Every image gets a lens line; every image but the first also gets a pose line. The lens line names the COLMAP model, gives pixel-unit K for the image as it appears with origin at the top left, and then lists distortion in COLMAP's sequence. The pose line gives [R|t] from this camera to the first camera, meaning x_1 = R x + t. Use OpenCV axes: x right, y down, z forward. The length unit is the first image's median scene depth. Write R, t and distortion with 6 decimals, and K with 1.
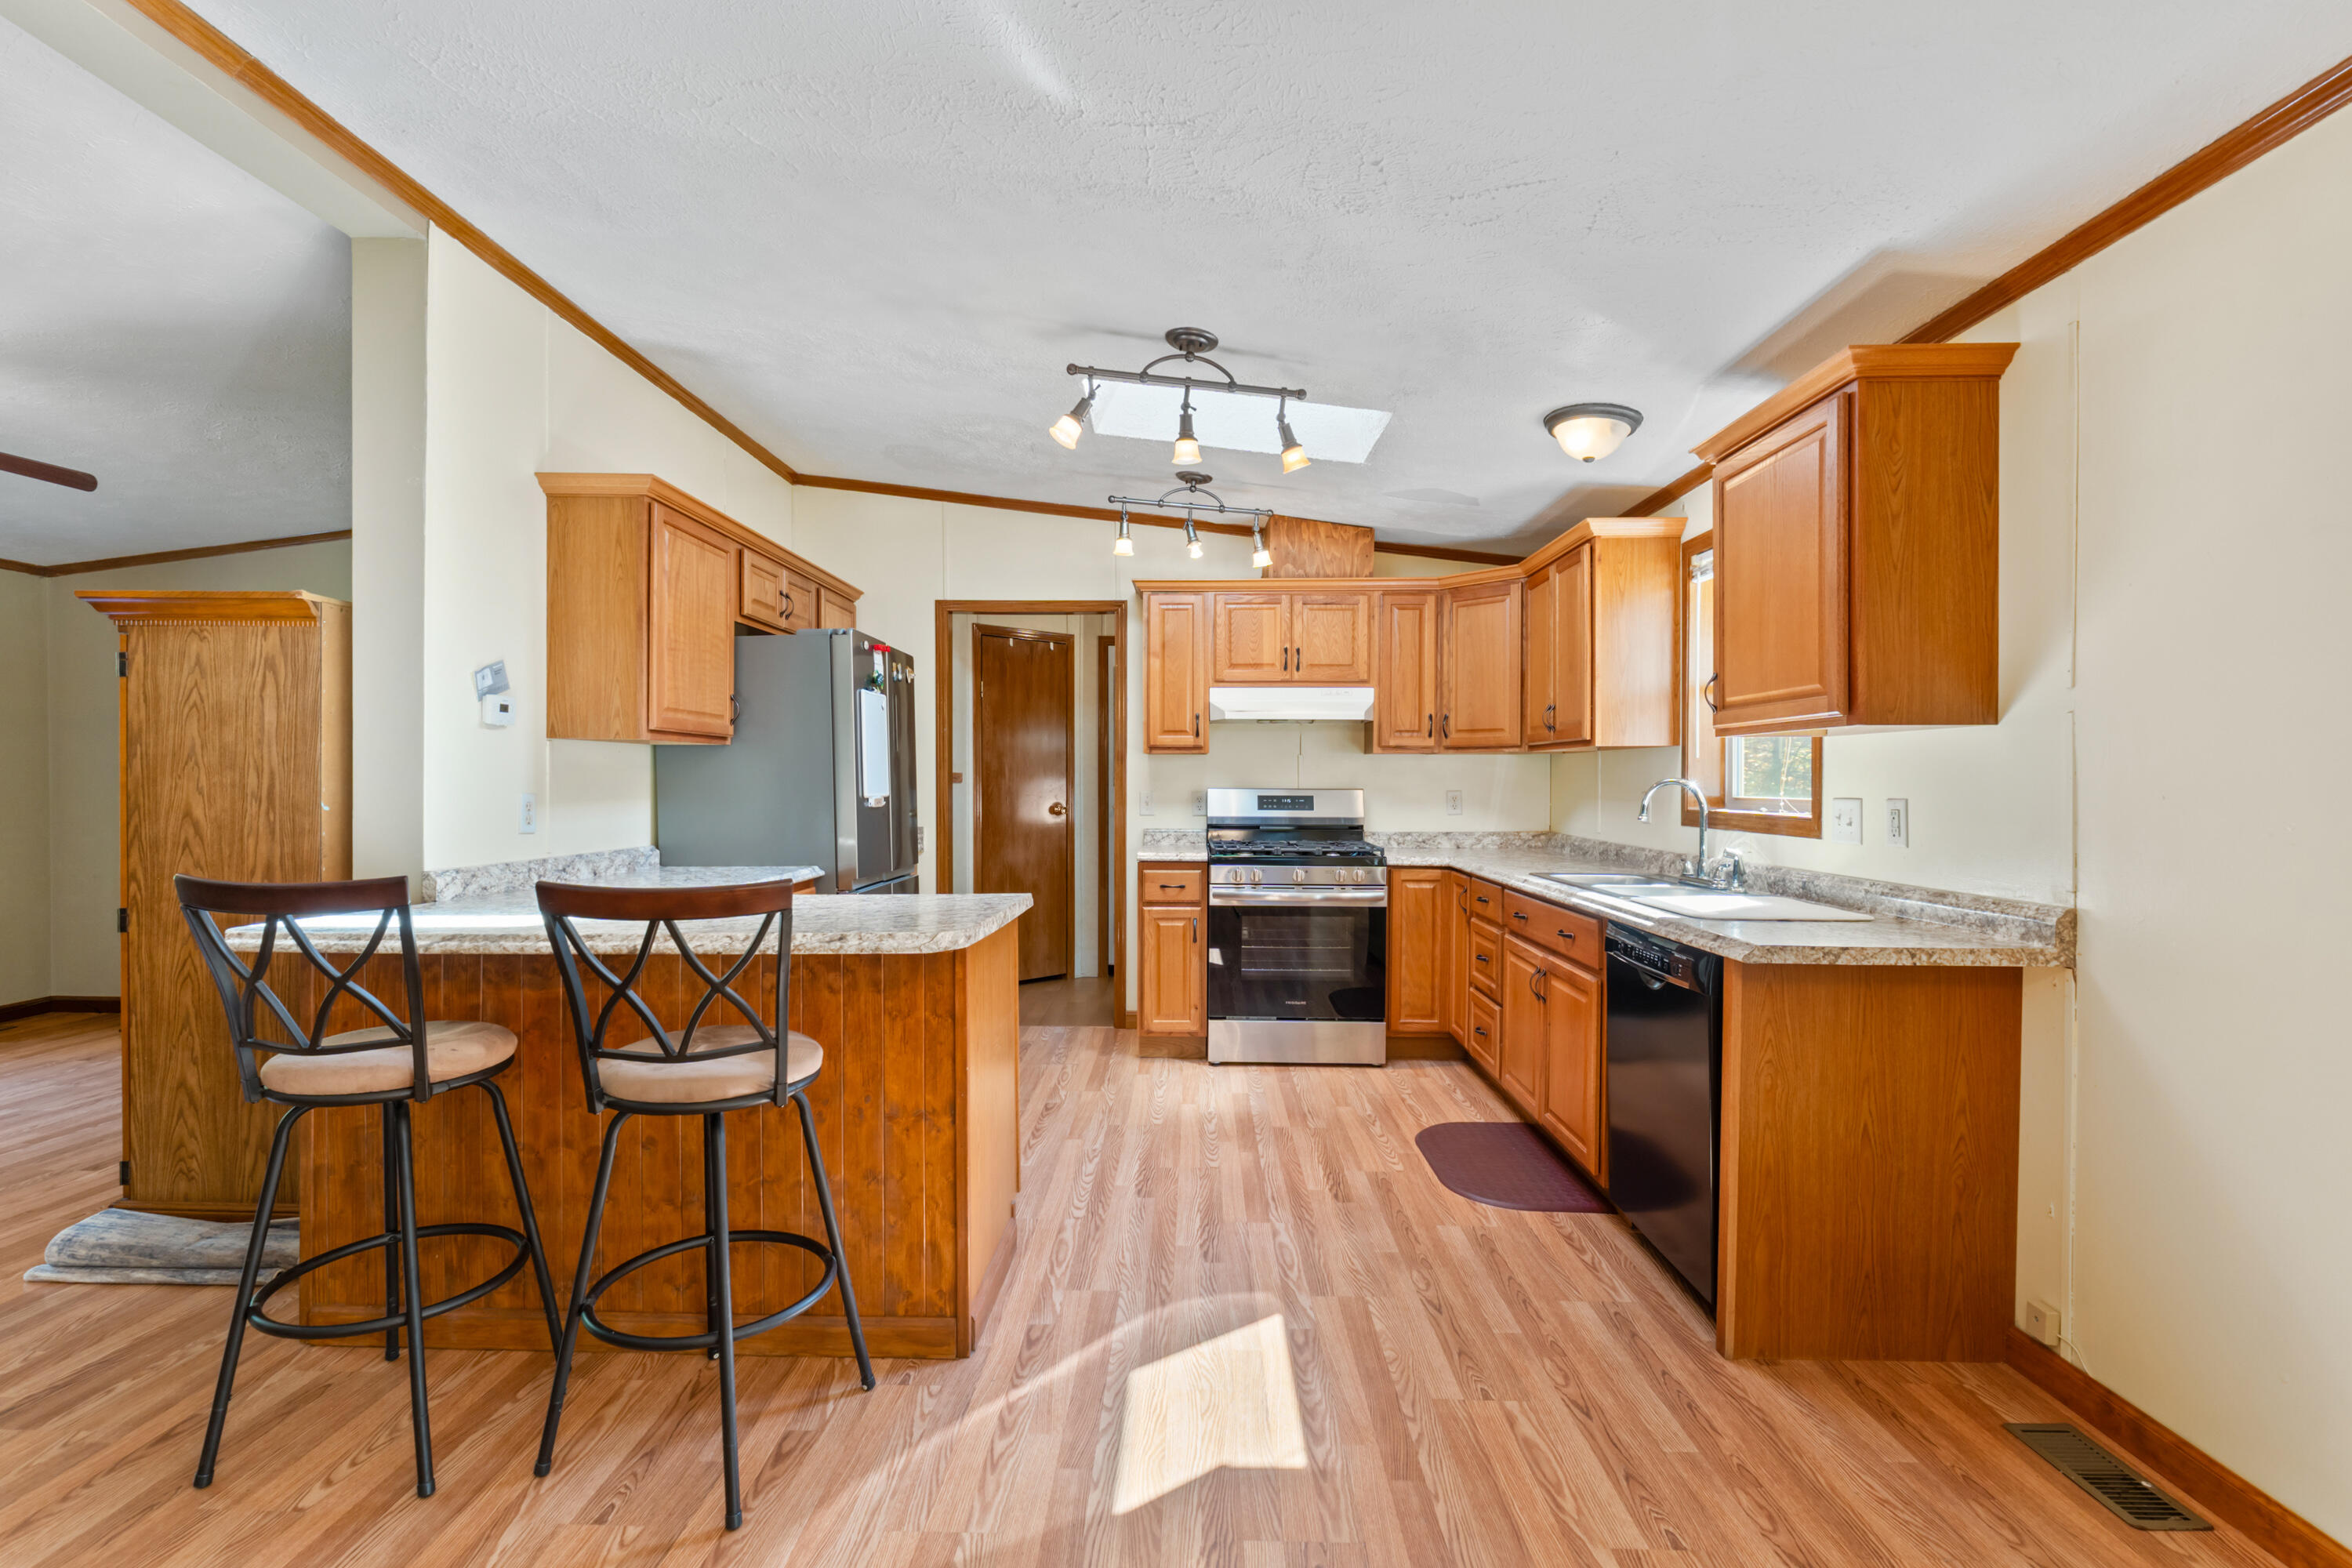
lens RADIAL K [[1067.7, 0, 1153.9], [0, 1067.7, 788.3], [0, 0, 1]] dist [-0.004447, -0.000818]
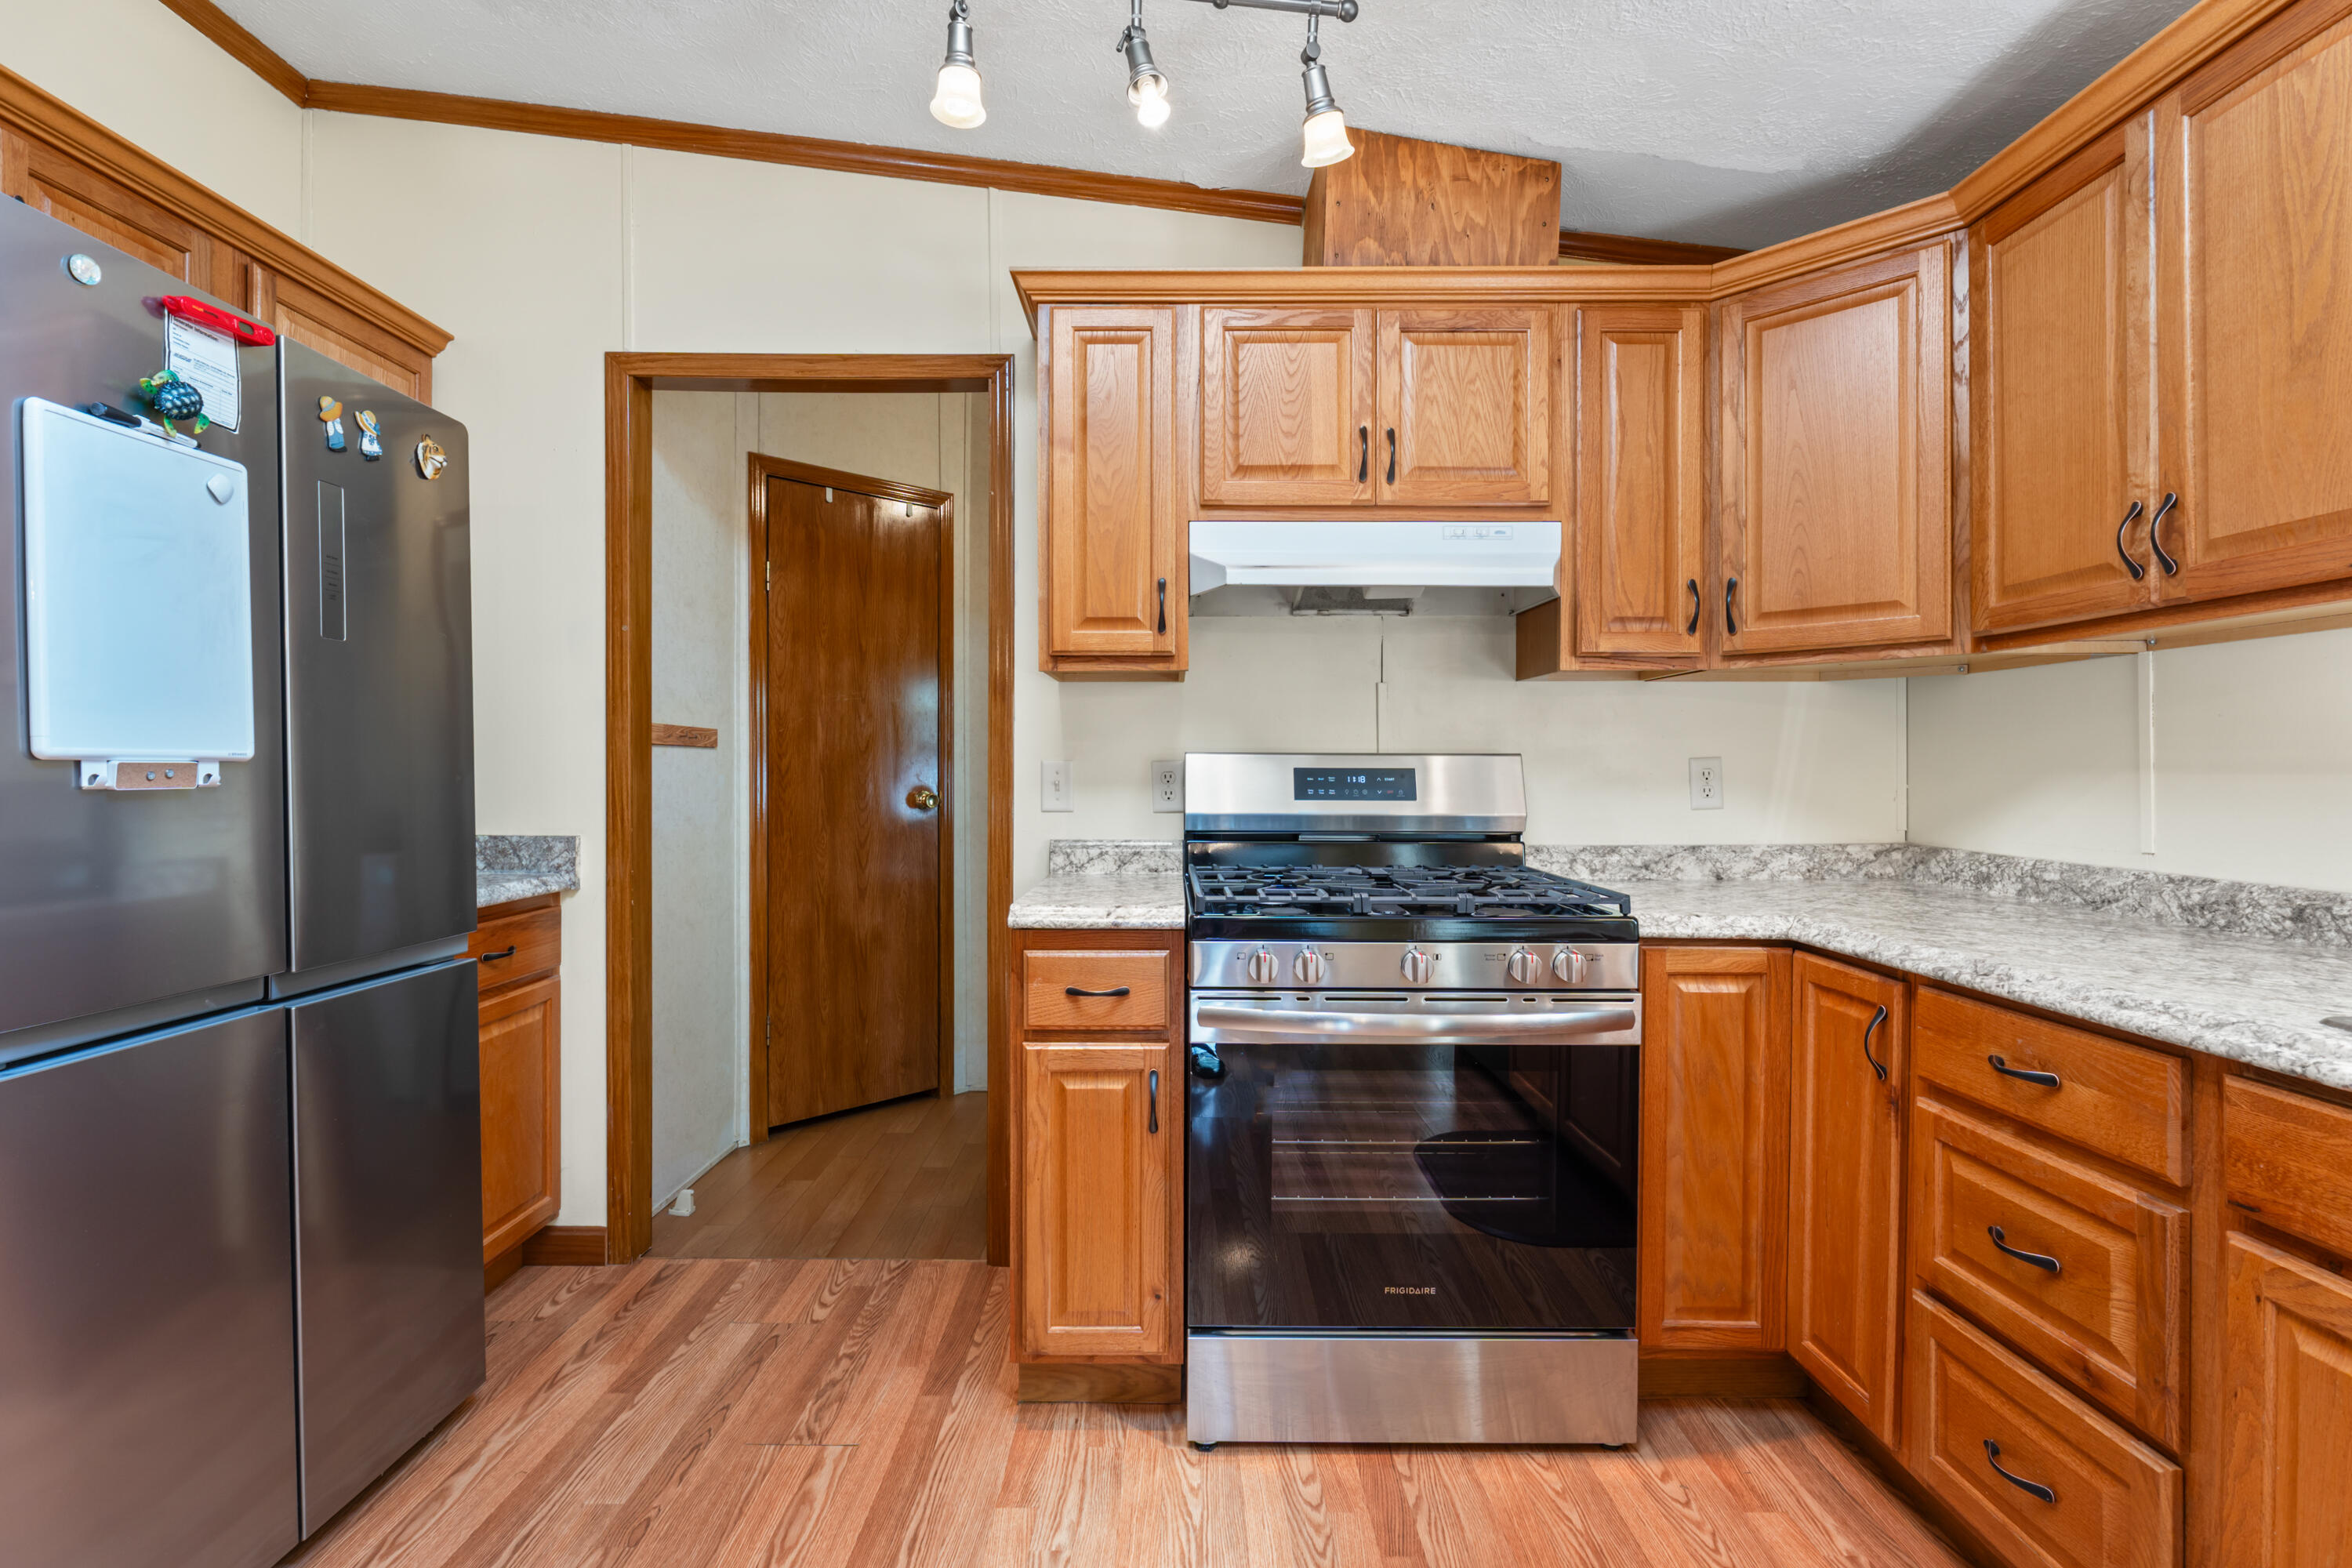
lens RADIAL K [[1067.7, 0, 1180.2], [0, 1067.7, 769.8], [0, 0, 1]] dist [-0.004447, -0.000818]
pose [[0.998737, 0.000451, 0.050251, 0.027359], [0.000006, 0.999959, -0.009099, 0.012363], [-0.050253, 0.009088, 0.998695, 0.578344]]
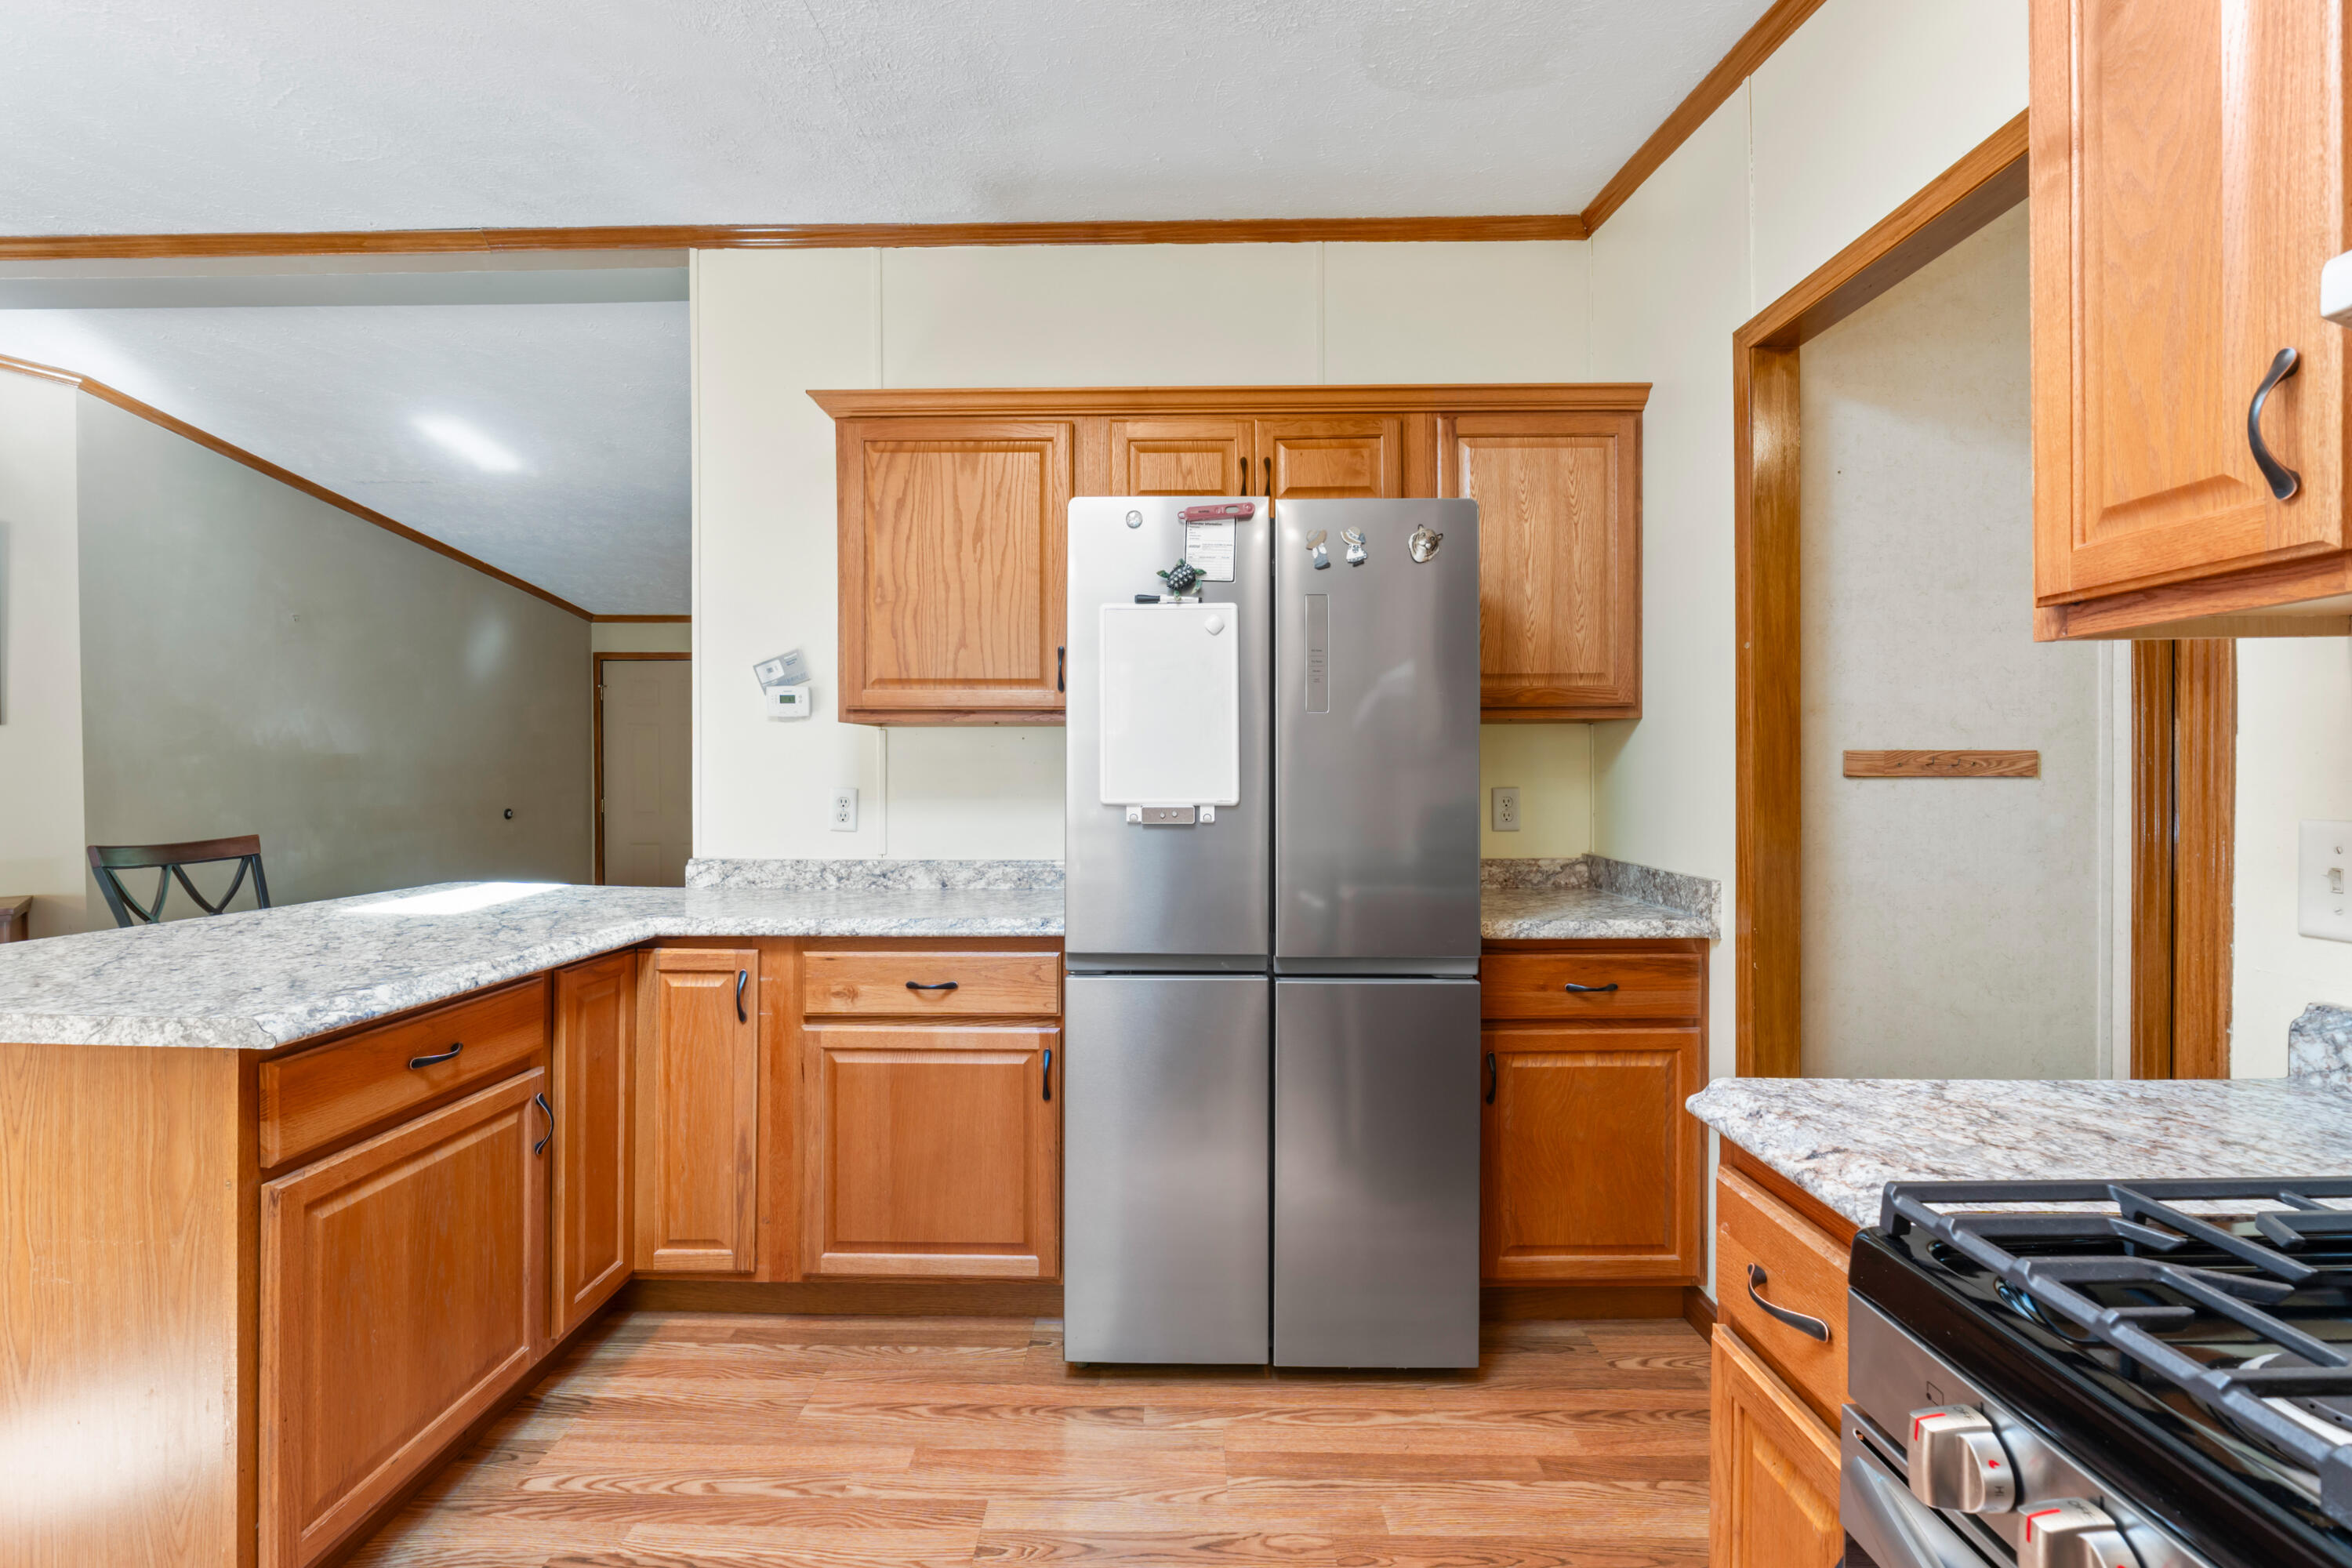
lens RADIAL K [[1006.3, 0, 1170.7], [0, 1006.3, 784.1], [0, 0, 1]] dist [-0.011547, 0.000048]
pose [[0.026508, 0.009955, -0.999599, 0.200504], [-0.006150, 0.999933, 0.009796, -0.006155], [0.999630, 0.005888, 0.026567, 0.863872]]
